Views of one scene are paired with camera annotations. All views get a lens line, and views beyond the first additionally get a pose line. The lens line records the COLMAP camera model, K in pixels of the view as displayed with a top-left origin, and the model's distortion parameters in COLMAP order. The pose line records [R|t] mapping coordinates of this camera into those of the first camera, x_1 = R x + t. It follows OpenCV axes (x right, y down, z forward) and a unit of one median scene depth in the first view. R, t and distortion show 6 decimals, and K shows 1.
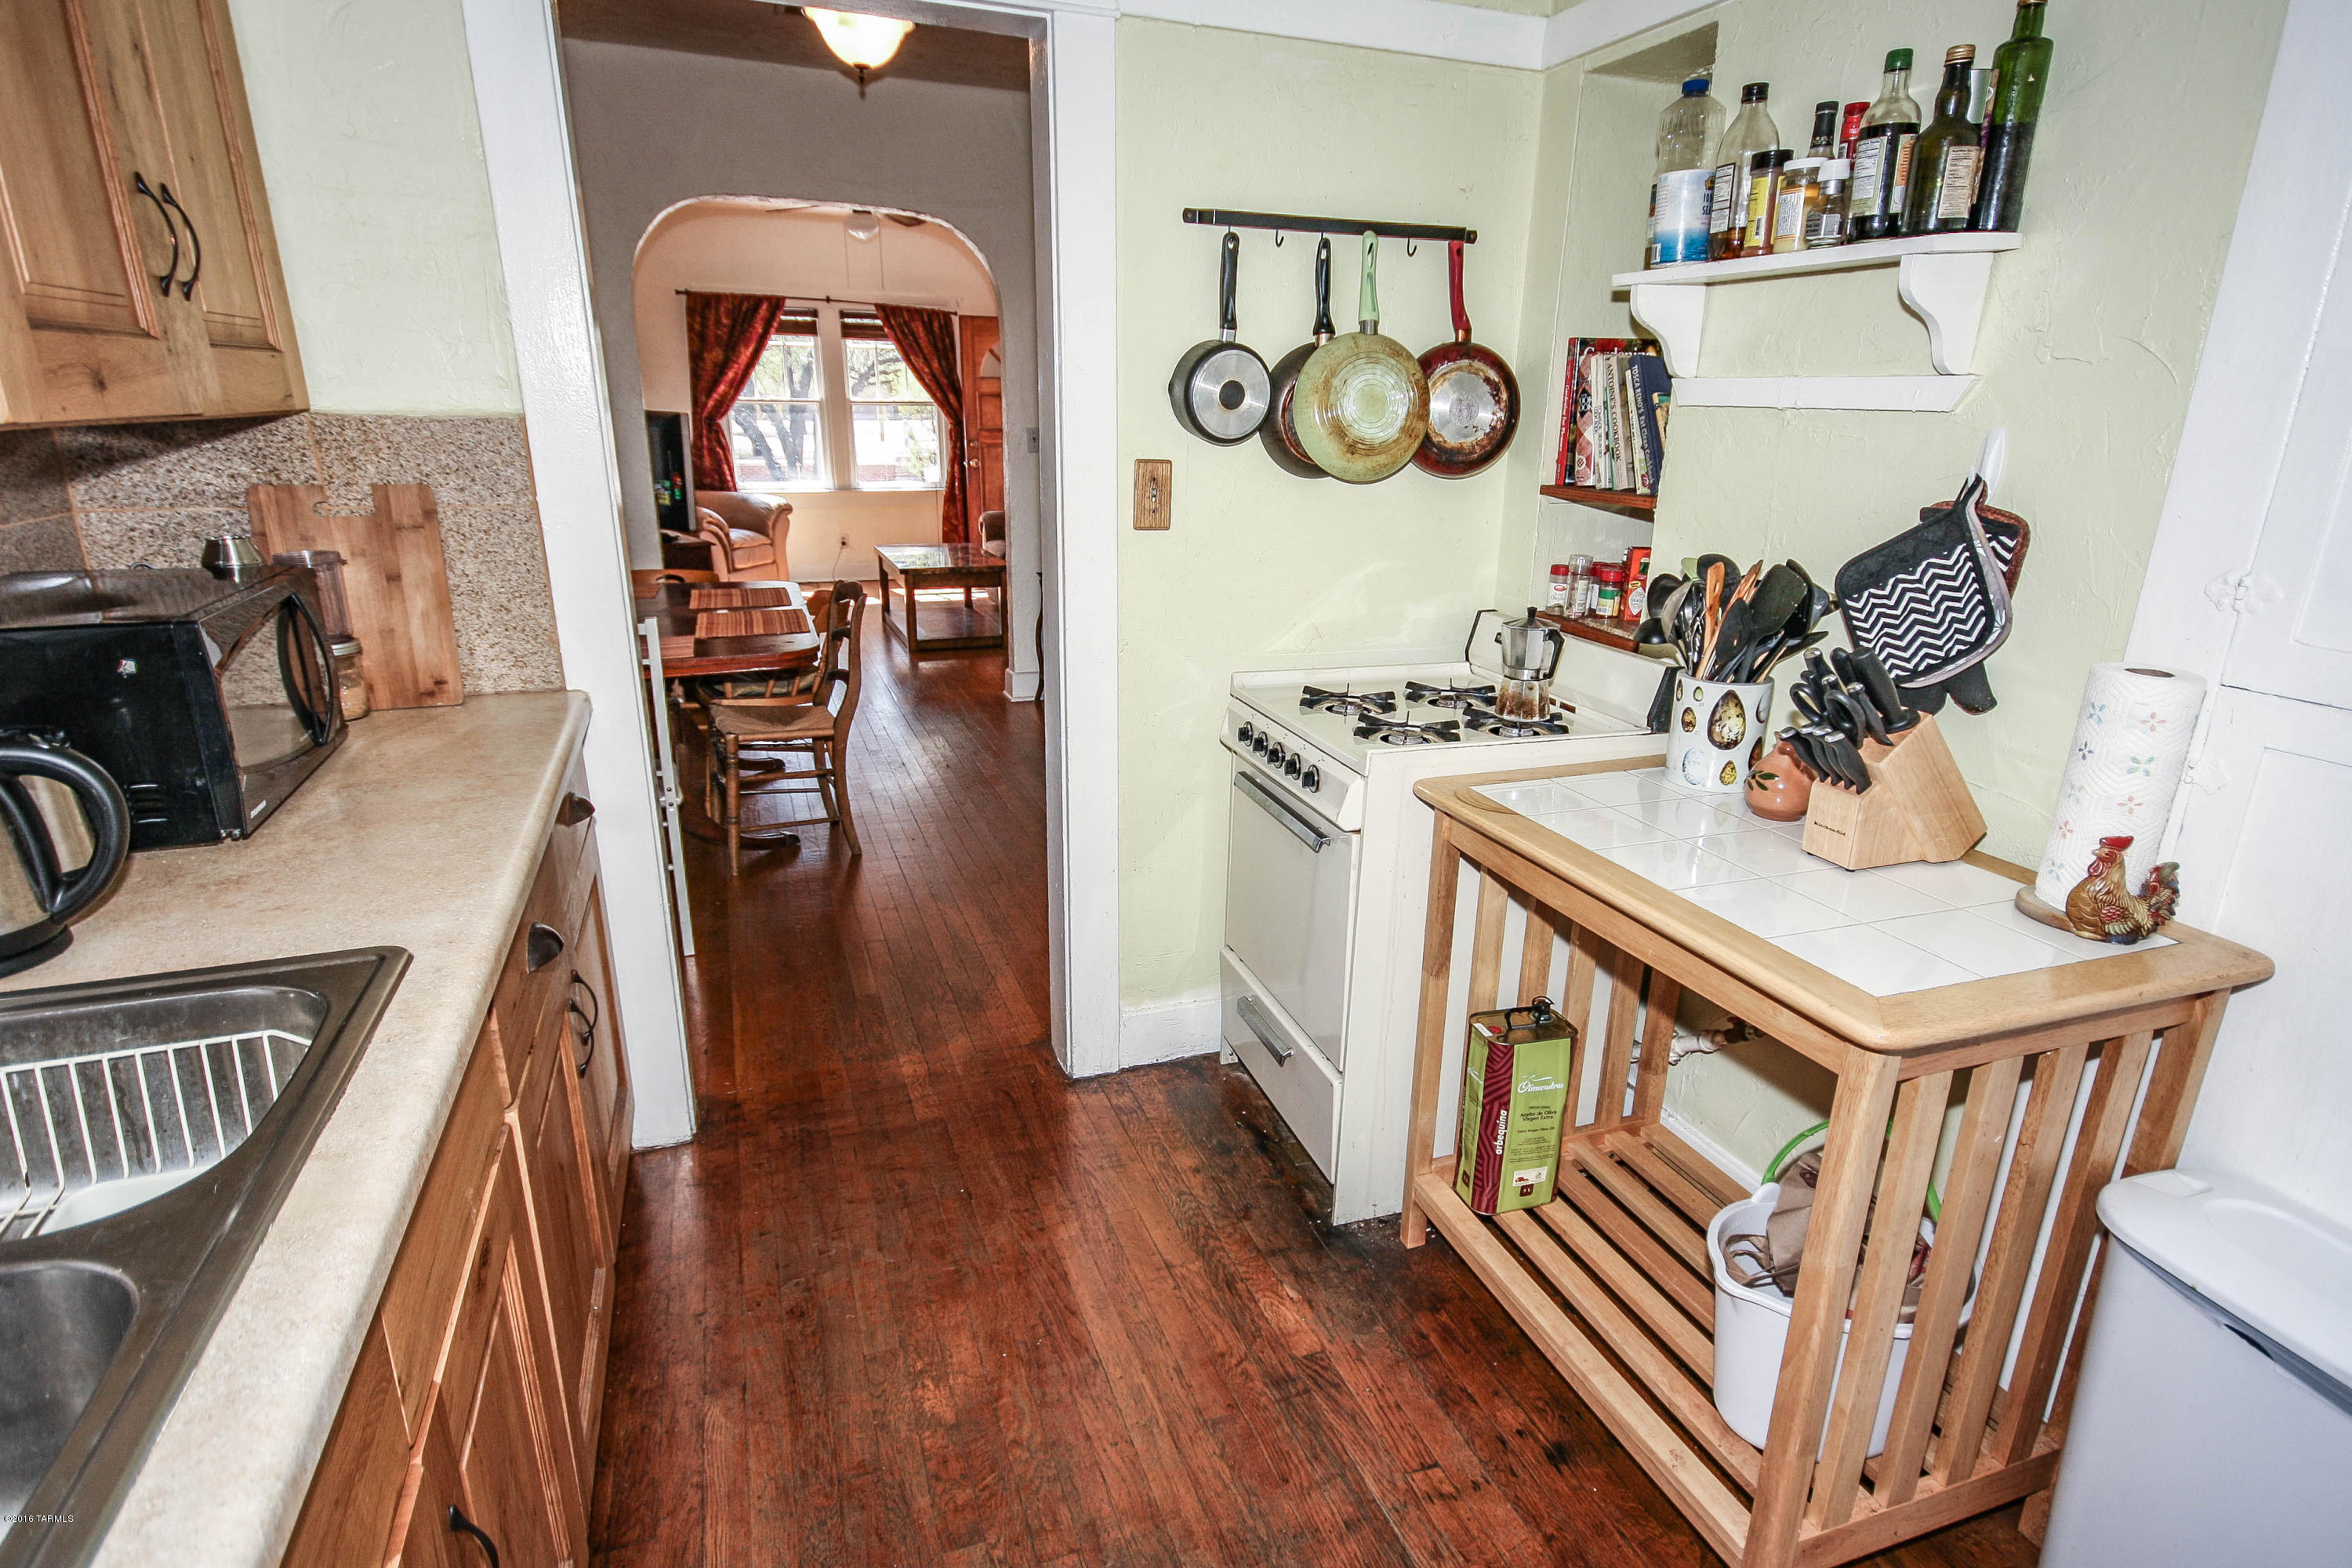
lens RADIAL K [[1201.1, 0, 1186.7], [0, 1201.1, 784.5], [0, 0, 1]] dist [0.024014, -0.006704]
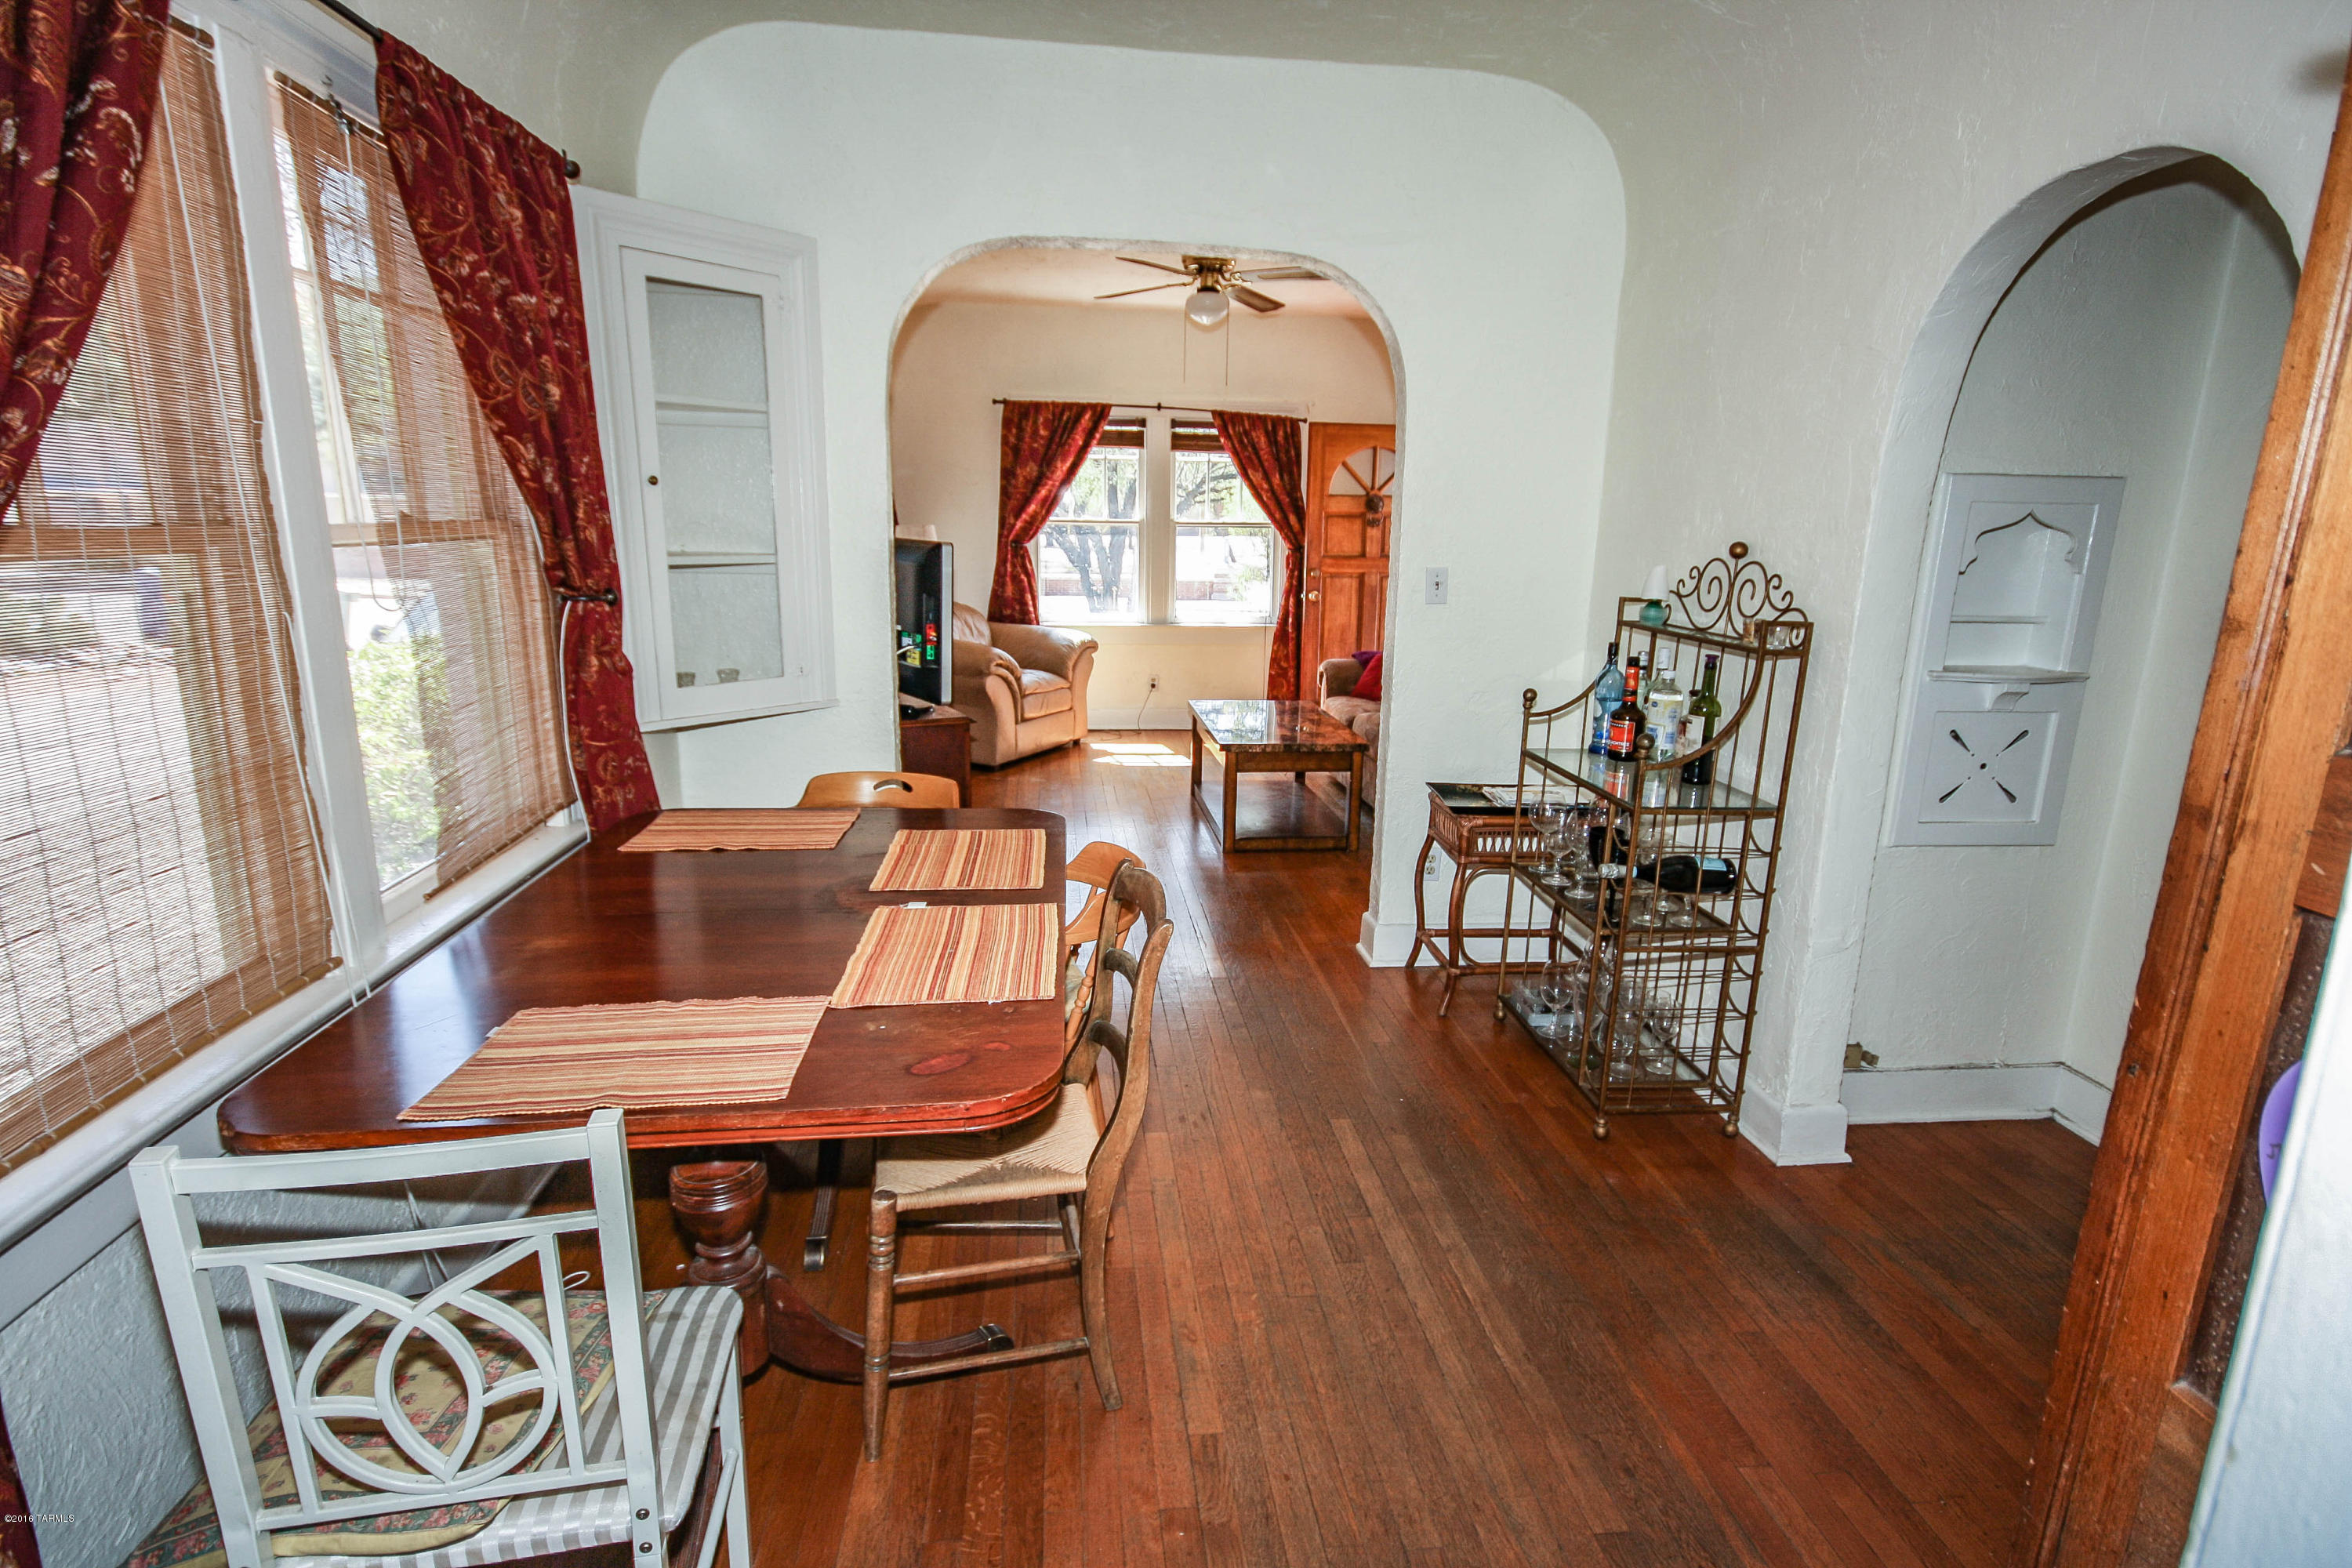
lens RADIAL K [[1201.1, 0, 1188.6], [0, 1201.1, 781.0], [0, 0, 1]] dist [0.024014, -0.006704]
pose [[0.969139, 0.057444, -0.239728, -0.239190], [-0.079616, 0.993293, -0.083846, -0.286657], [0.233304, 0.100345, 0.967213, 0.865642]]
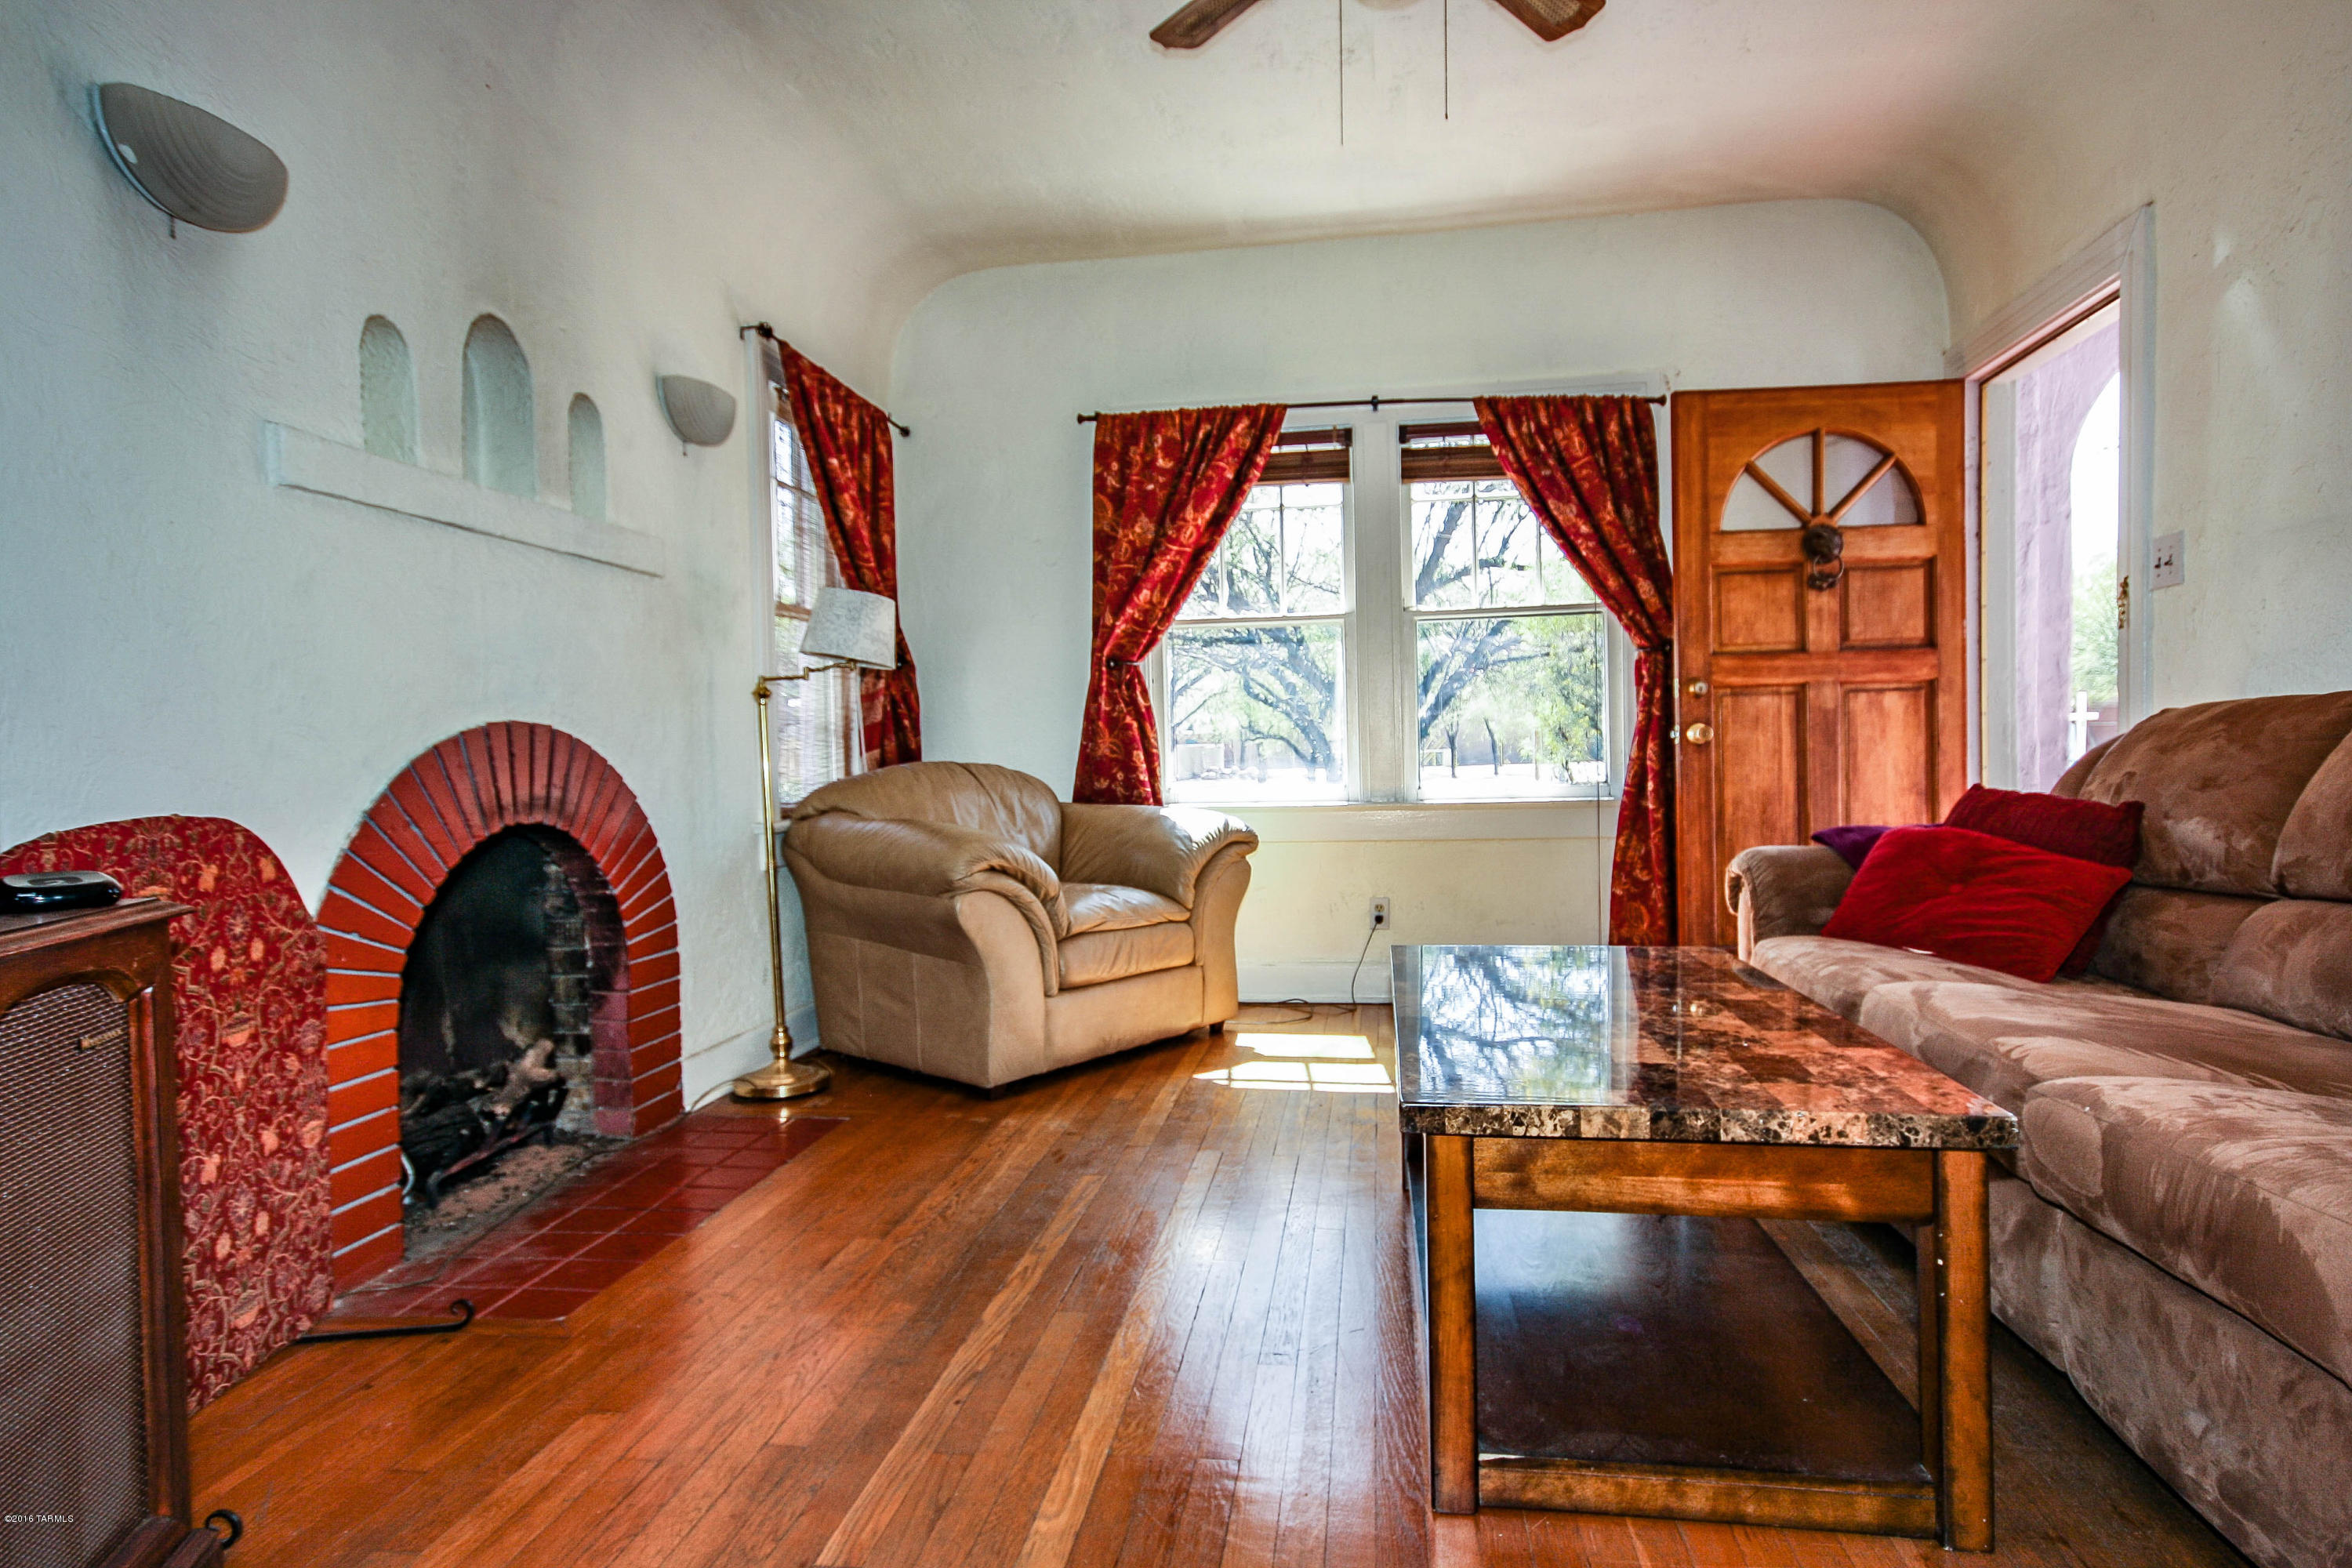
lens RADIAL K [[1330.2, 0, 1172.7], [0, 1330.2, 786.6], [0, 0, 1]] dist [0.018638, 0.003849]
pose [[0.871476, -0.016818, -0.490149, -0.482855], [-0.116437, 0.963743, -0.240089, -0.530414], [0.476416, 0.266303, 0.837920, 2.379334]]
